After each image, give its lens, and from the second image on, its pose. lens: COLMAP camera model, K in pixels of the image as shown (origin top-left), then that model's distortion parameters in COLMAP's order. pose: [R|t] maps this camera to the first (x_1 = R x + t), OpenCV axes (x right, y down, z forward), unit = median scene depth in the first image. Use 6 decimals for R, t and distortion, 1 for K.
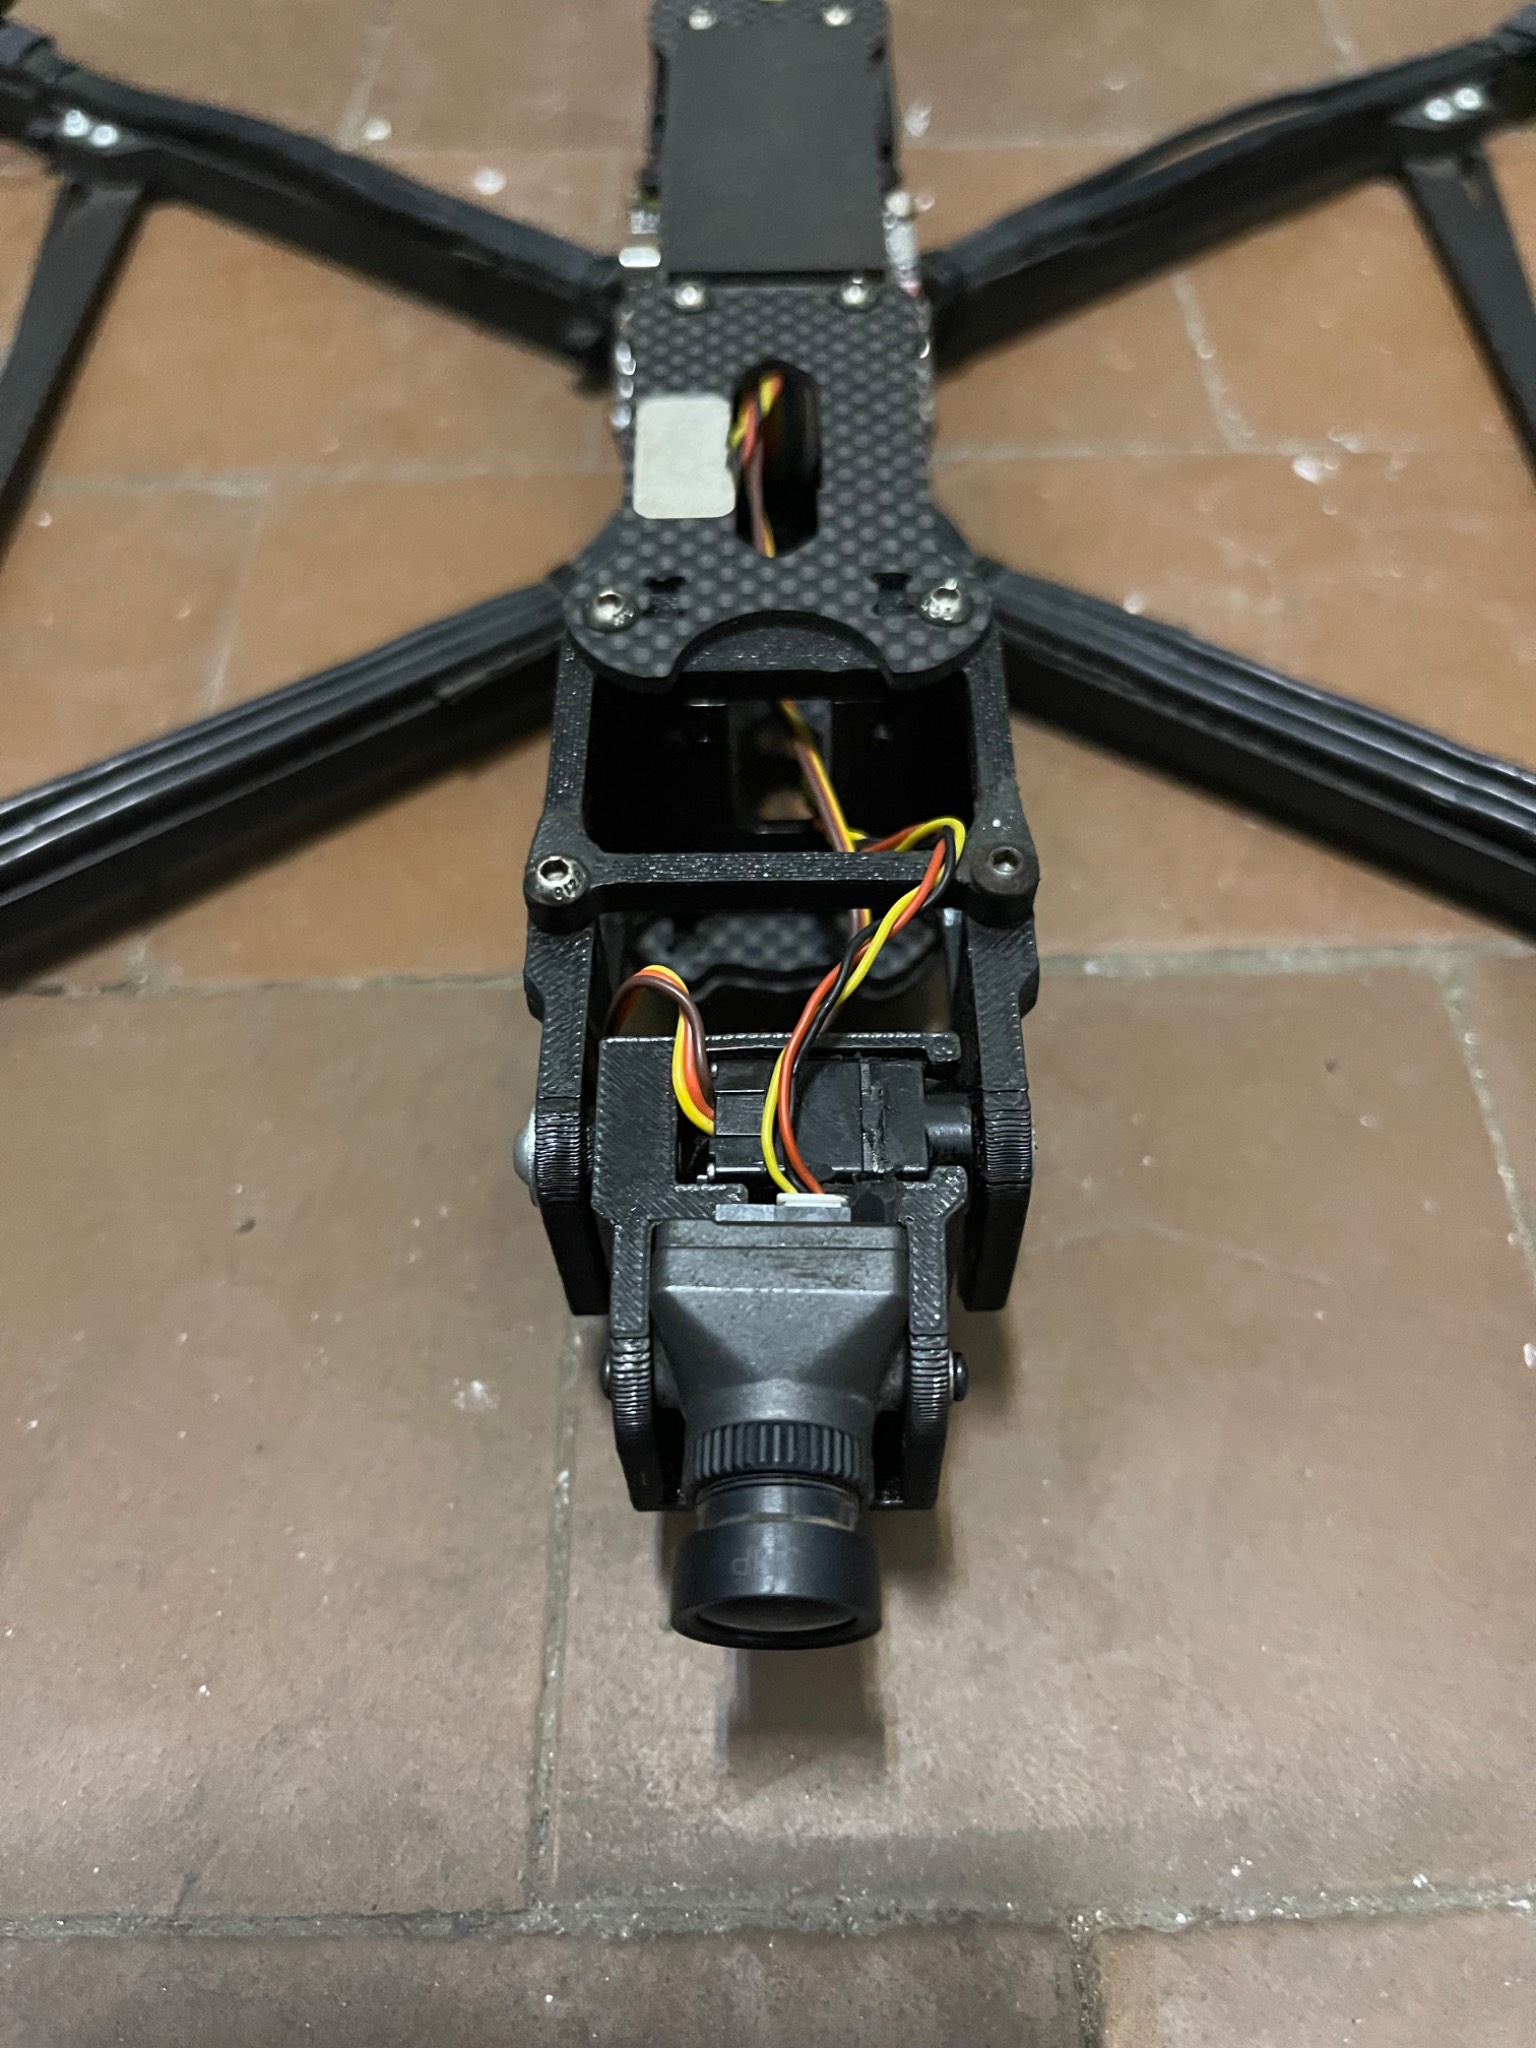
lens RADIAL K [[1585.0, 0, 791.2], [0, 1585.0, 1085.0], [0, 0, 1]] dist [0.026303, -0.084293]
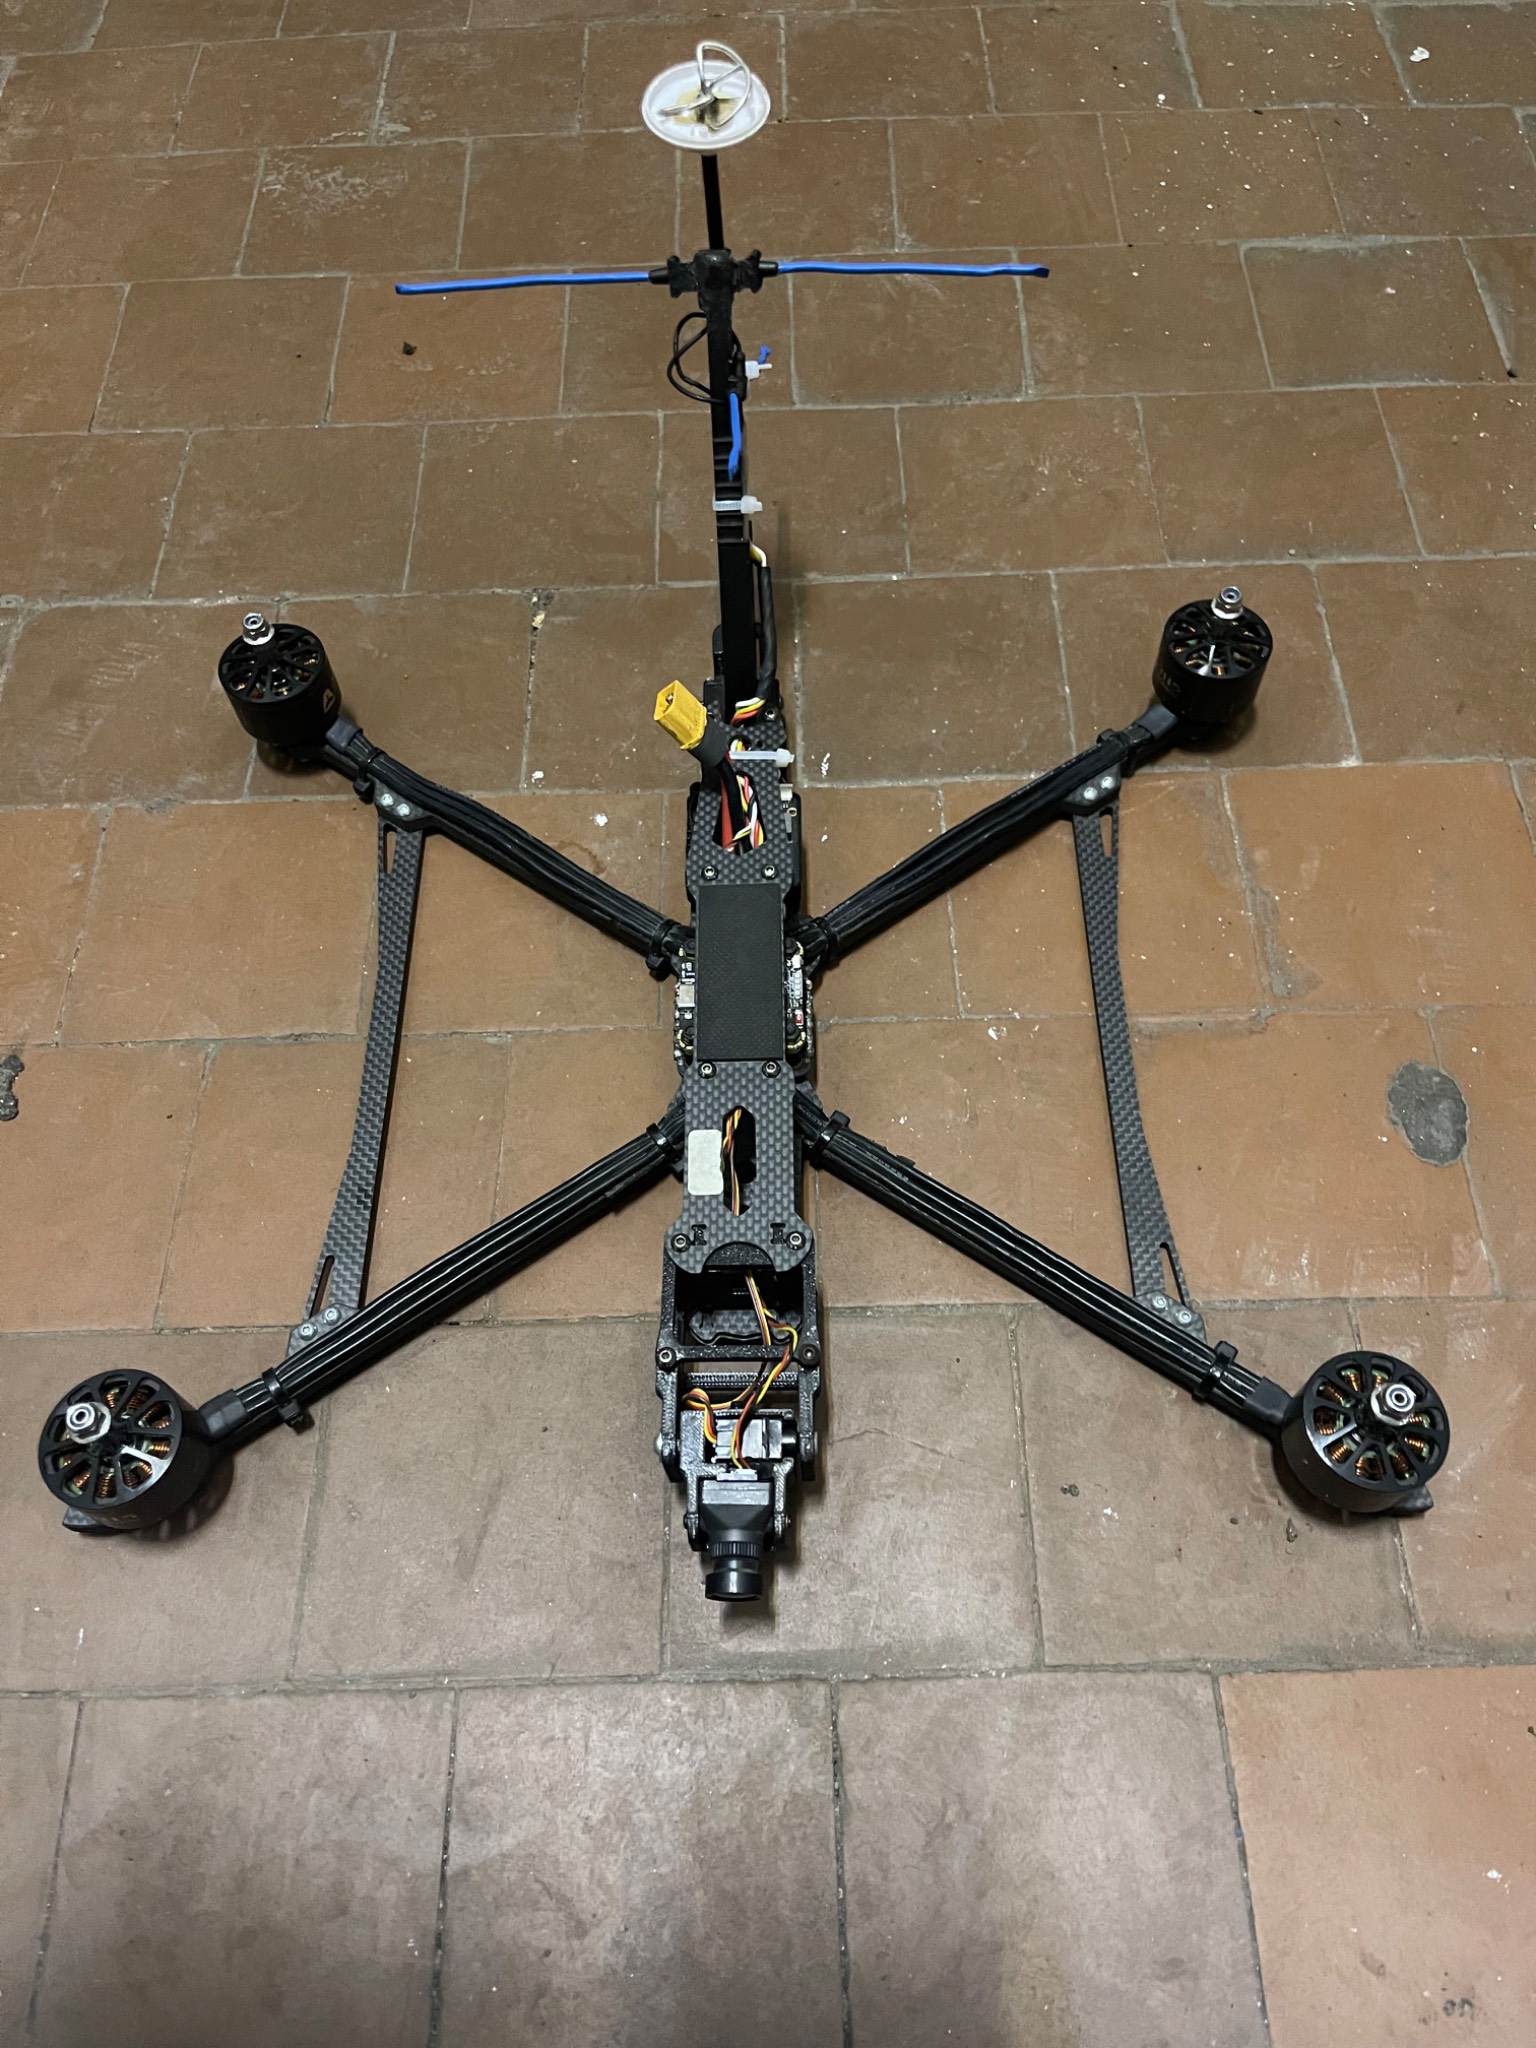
lens RADIAL K [[1517.7, 0, 789.2], [0, 1517.7, 1059.9], [0, 0, 1]] dist [0.035681, -0.069241]
pose [[0.999925, -0.003512, -0.011744, 0.125220], [0.004593, 0.995627, 0.093302, -0.942415], [0.011365, -0.093349, 0.995569, -1.831300]]
